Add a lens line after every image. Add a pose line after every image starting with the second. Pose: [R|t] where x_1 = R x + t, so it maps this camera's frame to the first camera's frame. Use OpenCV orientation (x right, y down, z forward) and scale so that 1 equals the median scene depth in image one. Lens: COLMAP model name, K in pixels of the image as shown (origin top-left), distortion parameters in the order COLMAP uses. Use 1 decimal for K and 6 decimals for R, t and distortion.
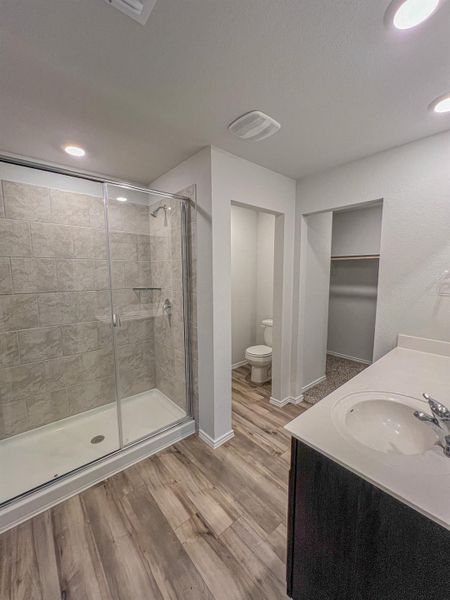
lens RADIAL K [[245.5, 0, 225.0], [0, 245.5, 299.0], [0, 0, 1]] dist [-0.000042, 0.000057]
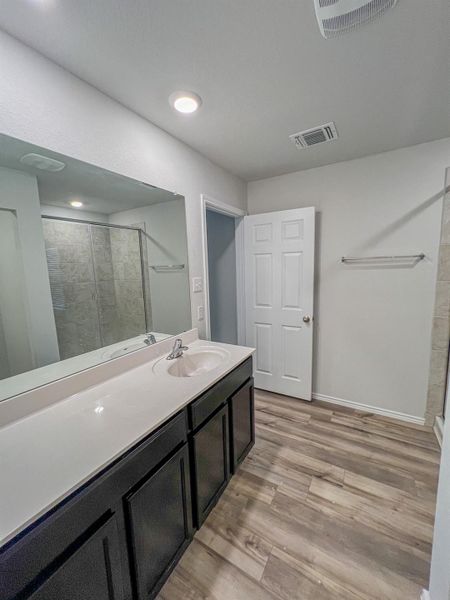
lens RADIAL K [[245.5, 0, 225.5], [0, 245.5, 299.1], [0, 0, 1]] dist [-0.000042, 0.000057]
pose [[-0.948749, 0.075460, -0.306890, 0.656406], [-0.004493, 0.967756, 0.251848, -0.200995], [0.315999, 0.240319, -0.917819, 1.666712]]
